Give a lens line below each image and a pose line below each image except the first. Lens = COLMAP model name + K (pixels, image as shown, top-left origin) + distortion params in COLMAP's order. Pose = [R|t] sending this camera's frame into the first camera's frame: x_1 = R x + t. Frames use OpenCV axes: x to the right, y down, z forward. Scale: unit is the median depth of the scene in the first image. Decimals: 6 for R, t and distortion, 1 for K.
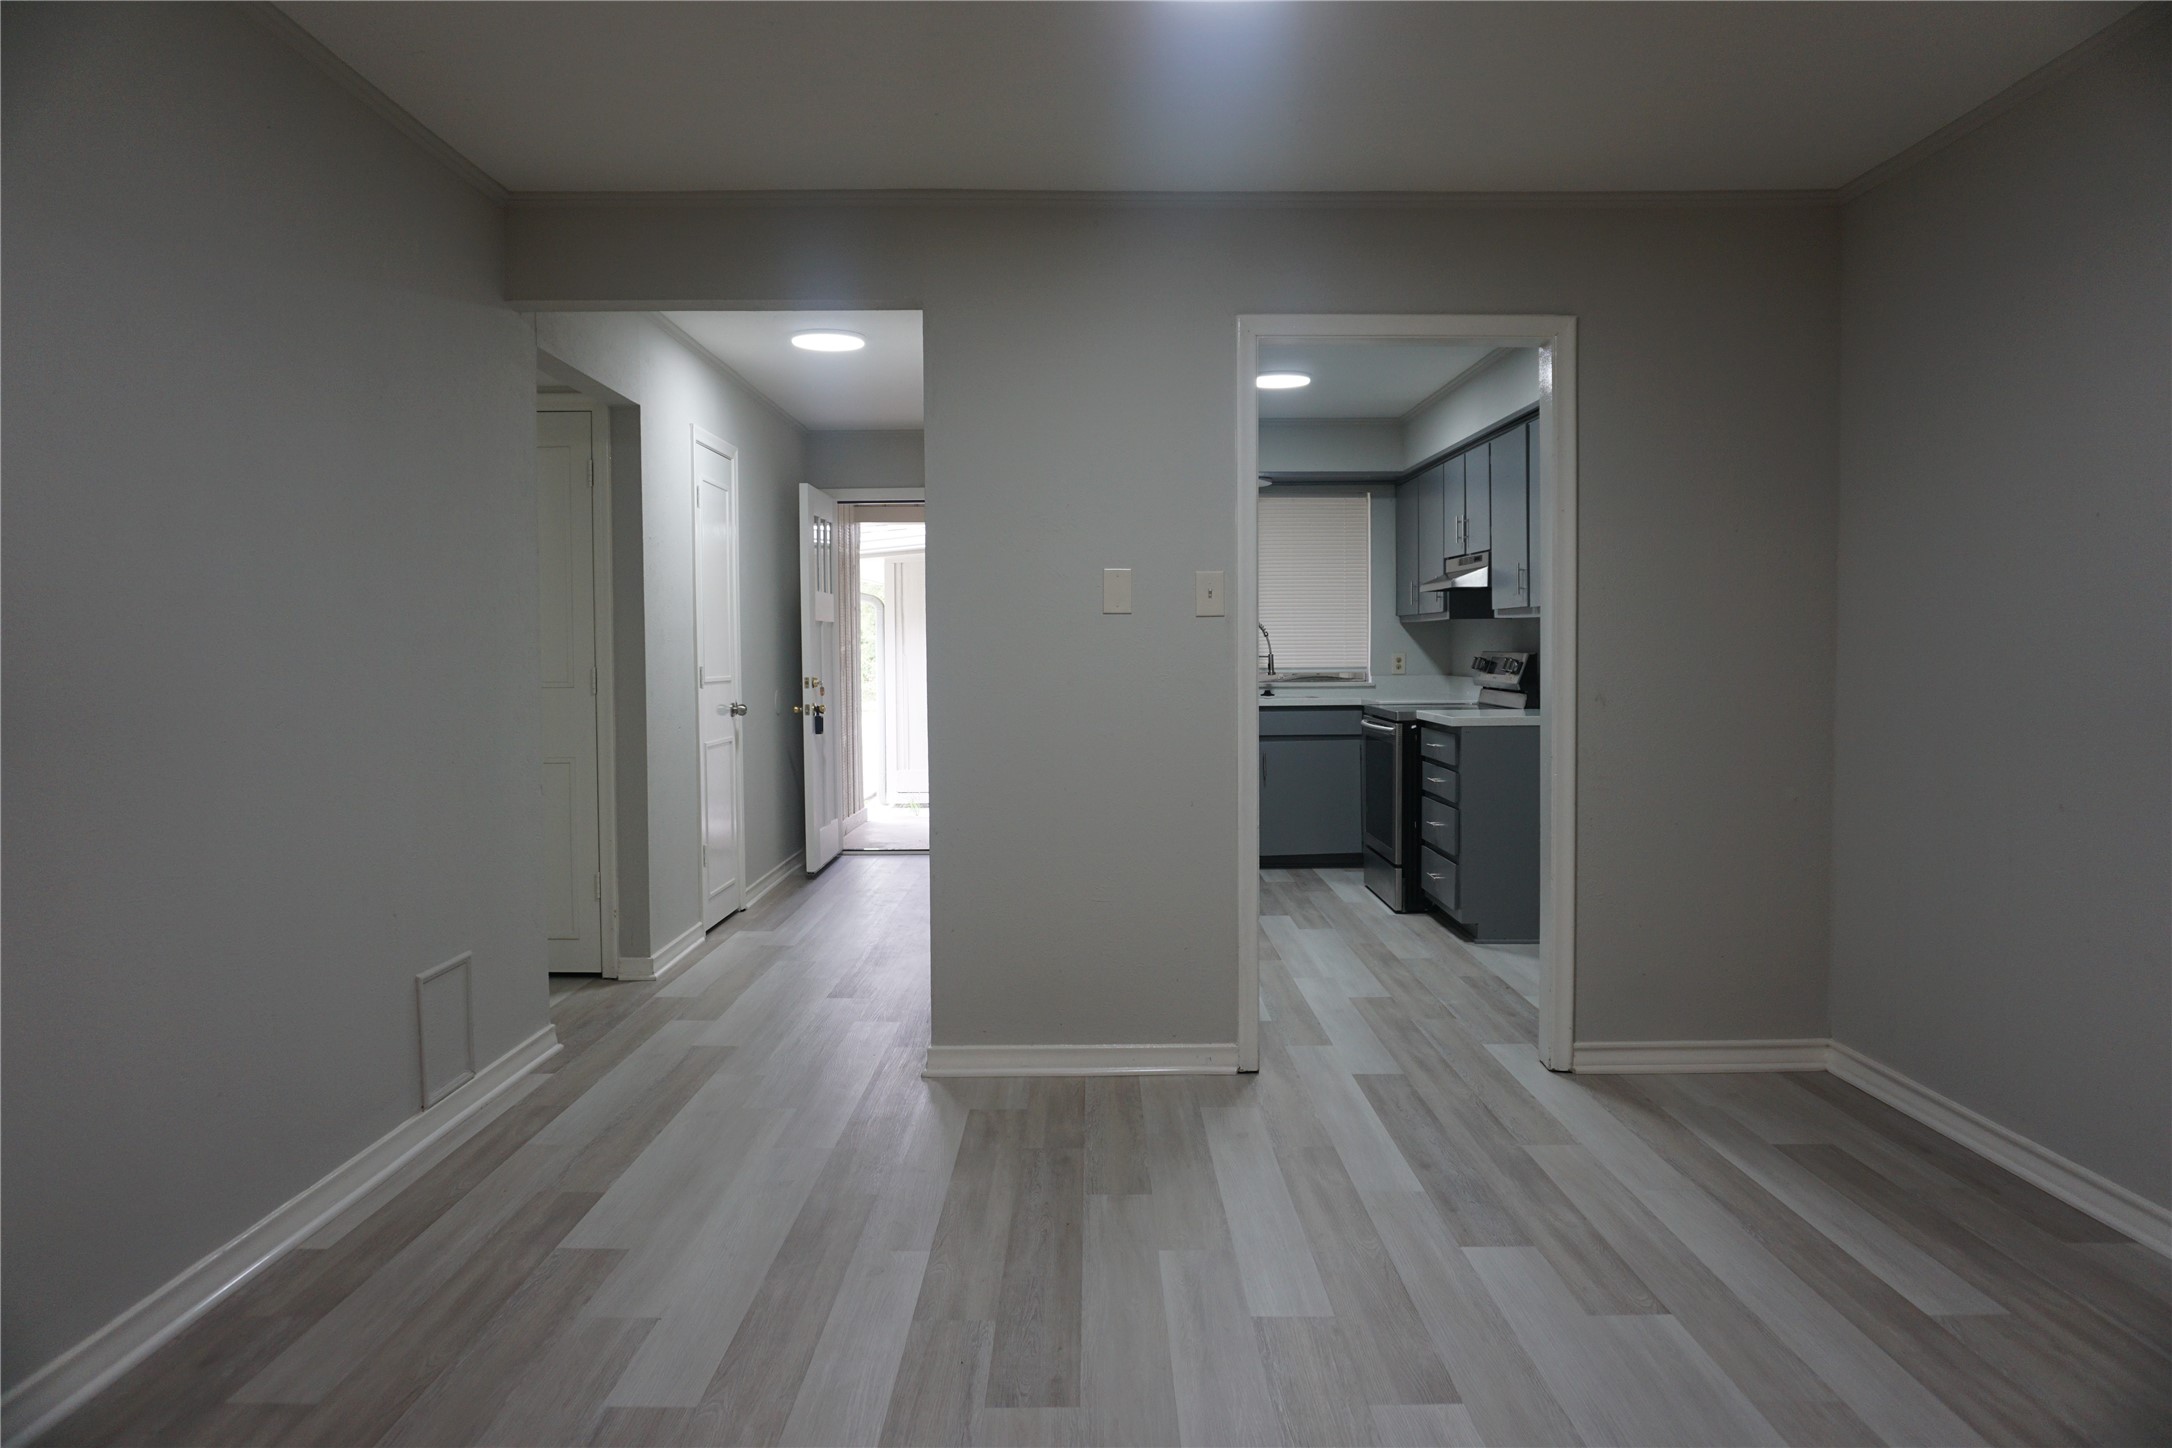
lens RADIAL K [[1459.0, 0, 1091.6], [0, 1459.0, 711.9], [0, 0, 1]] dist [-0.039147, 0.027361]
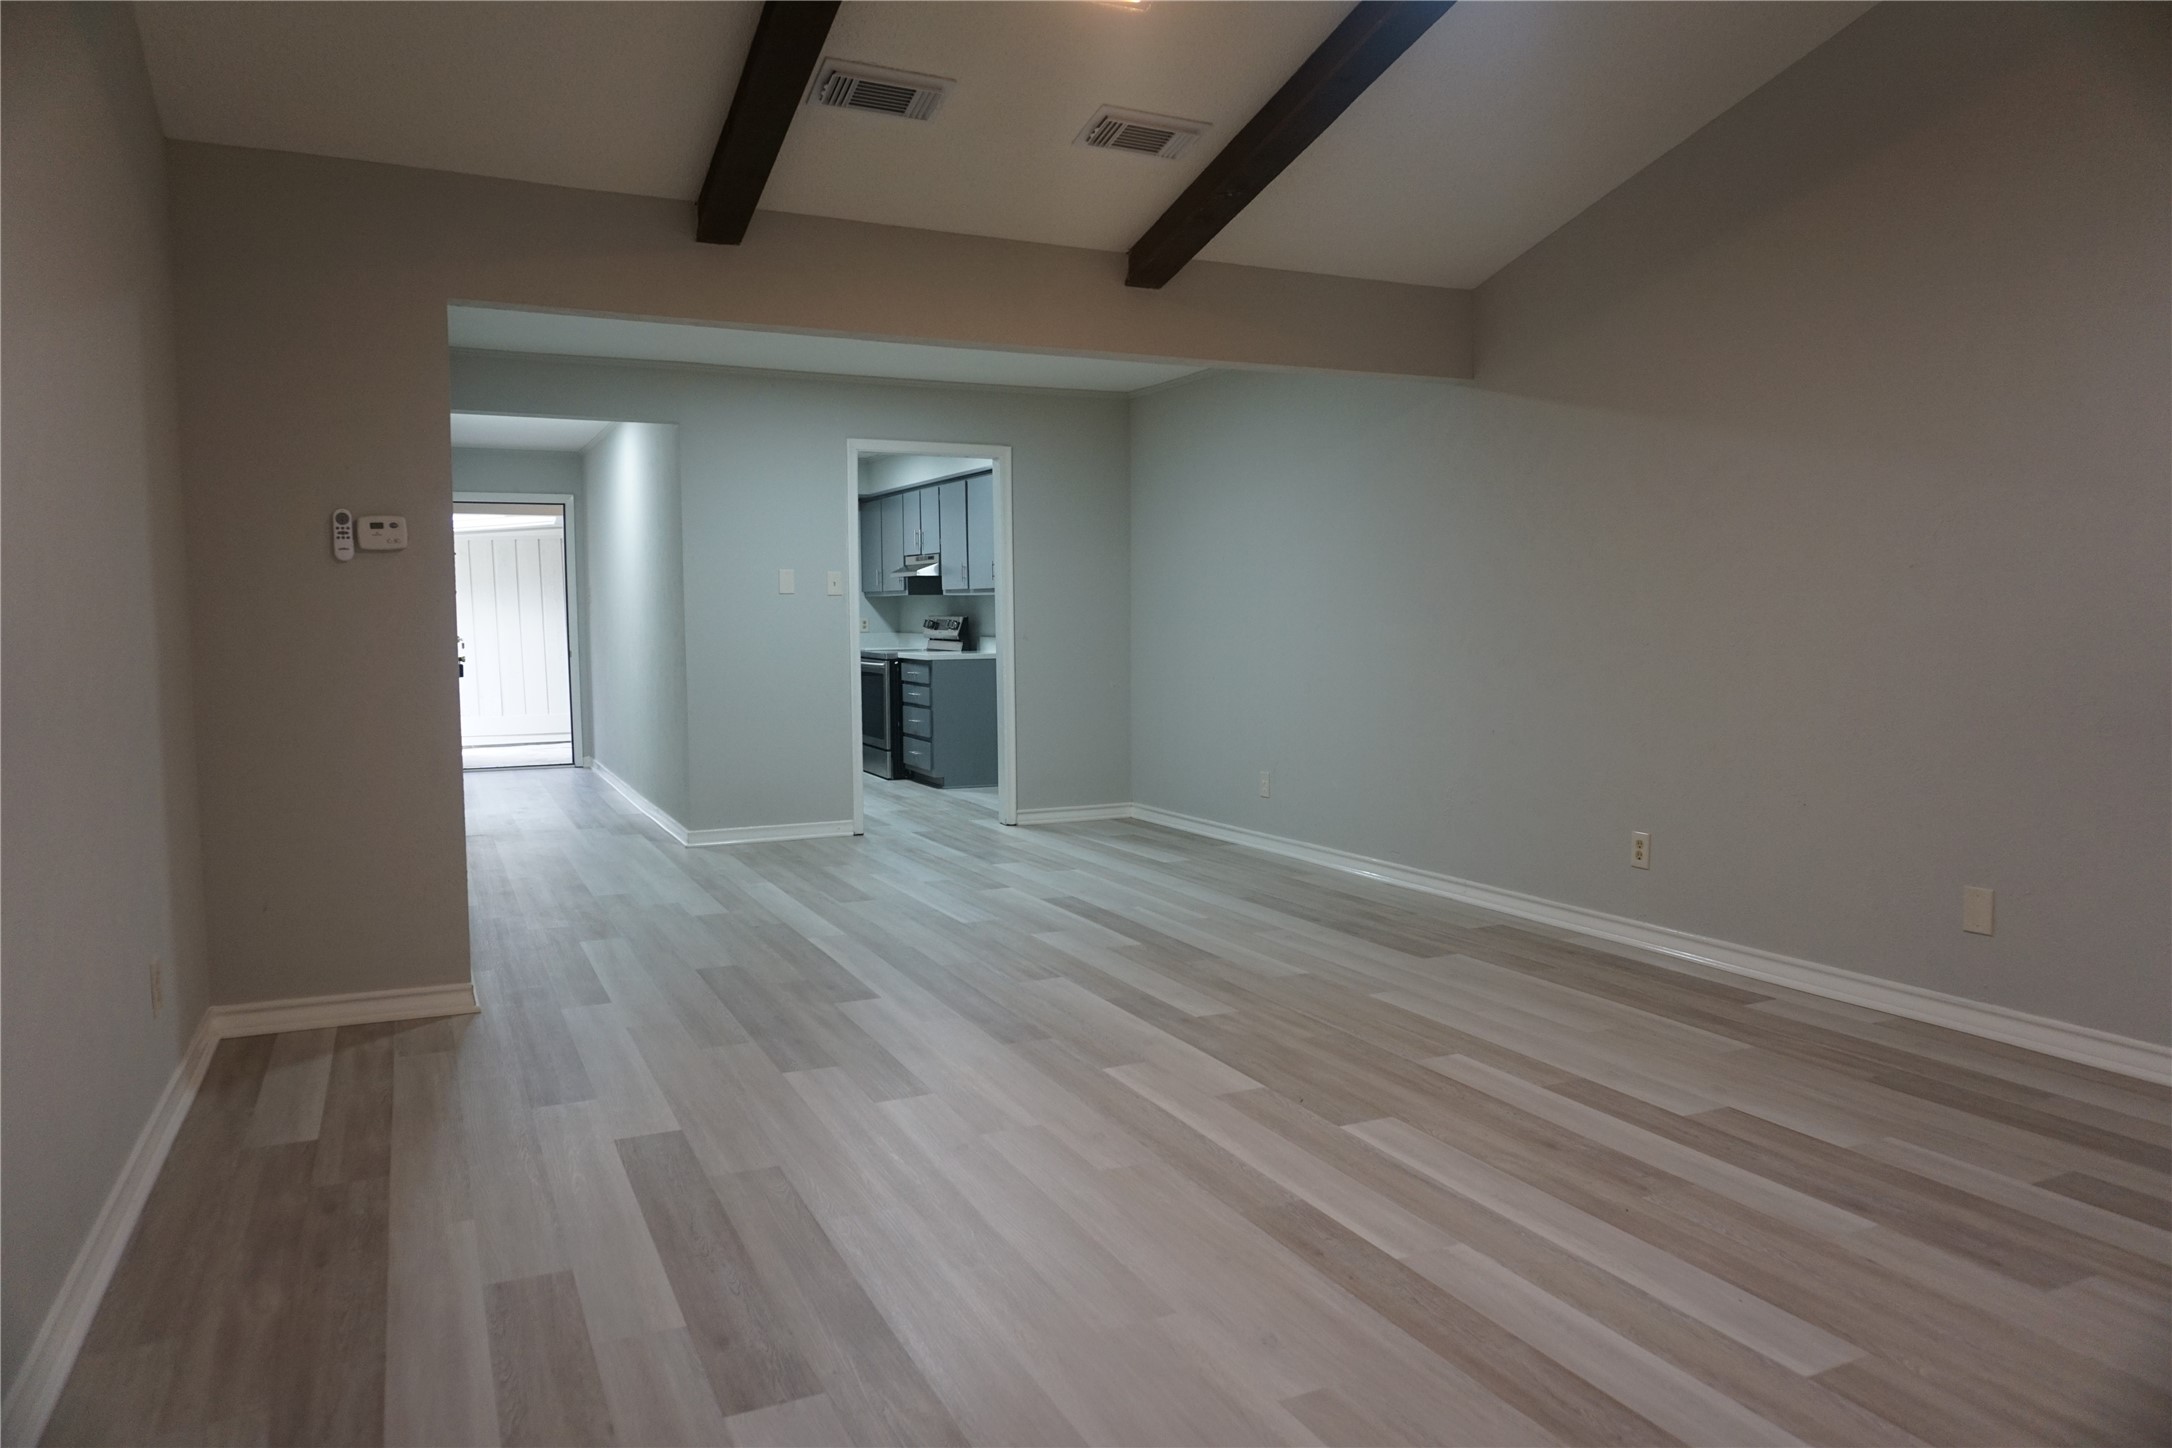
lens RADIAL K [[1459.0, 0, 1084.8], [0, 1459.0, 729.2], [0, 0, 1]] dist [-0.039147, 0.027361]
pose [[0.905593, -0.031473, 0.422979, -0.266791], [0.017400, 0.999160, 0.037092, 0.026940], [-0.423791, -0.026231, 0.905380, -0.532116]]
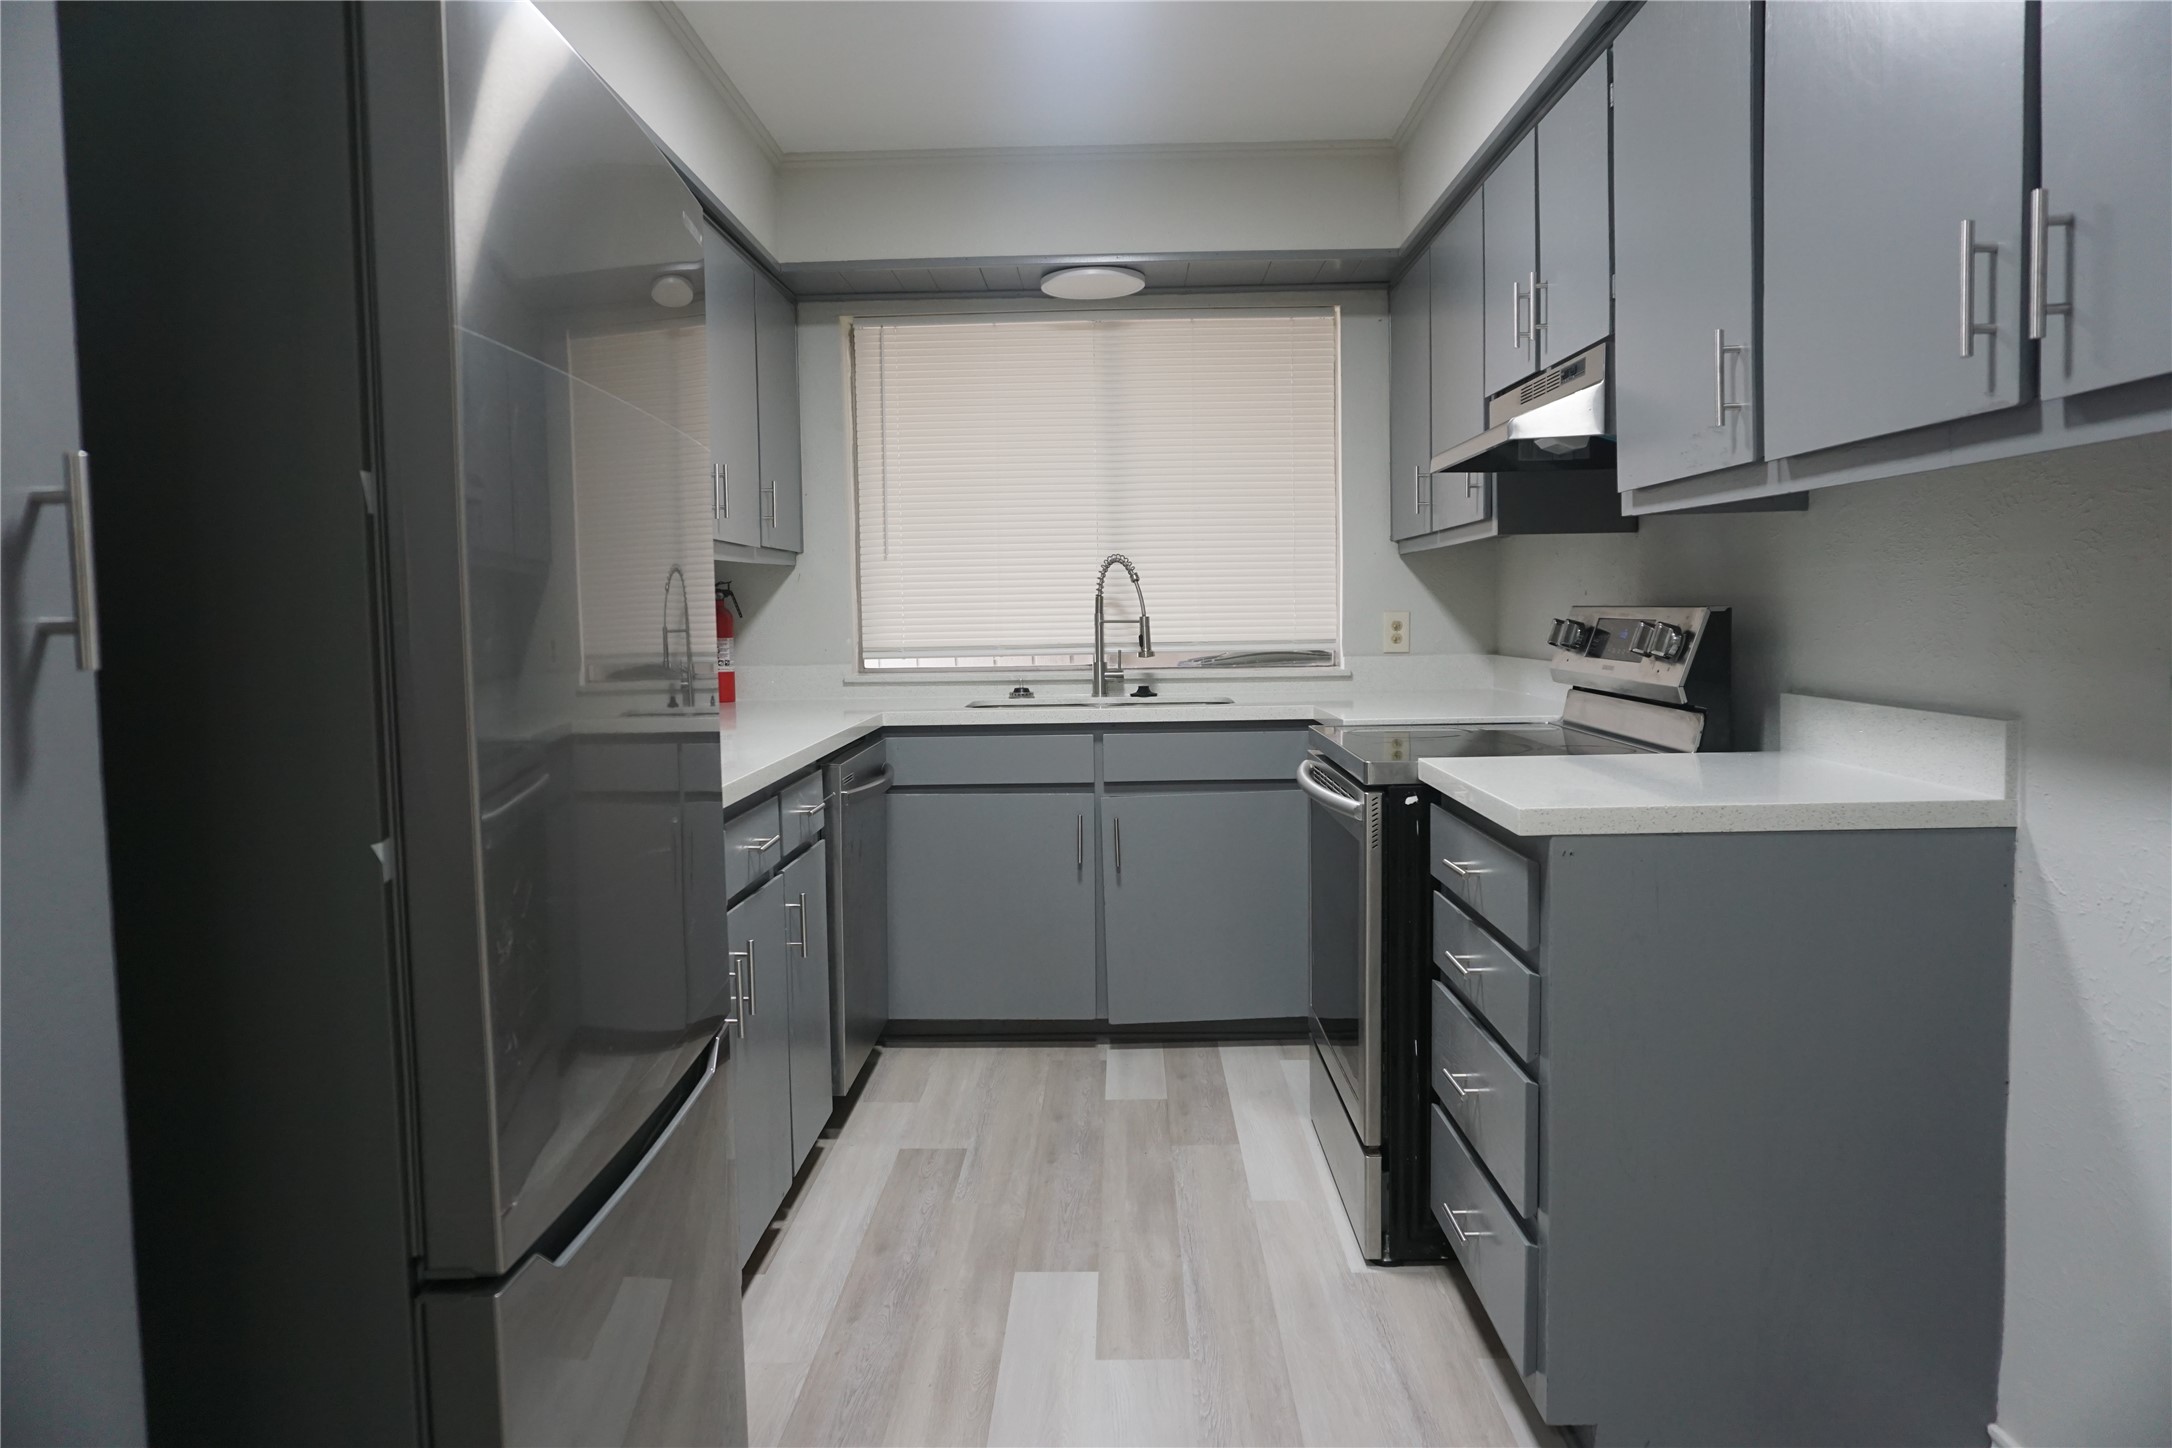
lens RADIAL K [[1459.0, 0, 1086.4], [0, 1459.0, 719.4], [0, 0, 1]] dist [-0.039147, 0.027361]
pose [[0.999737, -0.006906, -0.021862, 0.140913], [0.007534, 0.999557, 0.028781, -0.022641], [0.021654, -0.028938, 0.999347, 0.600592]]
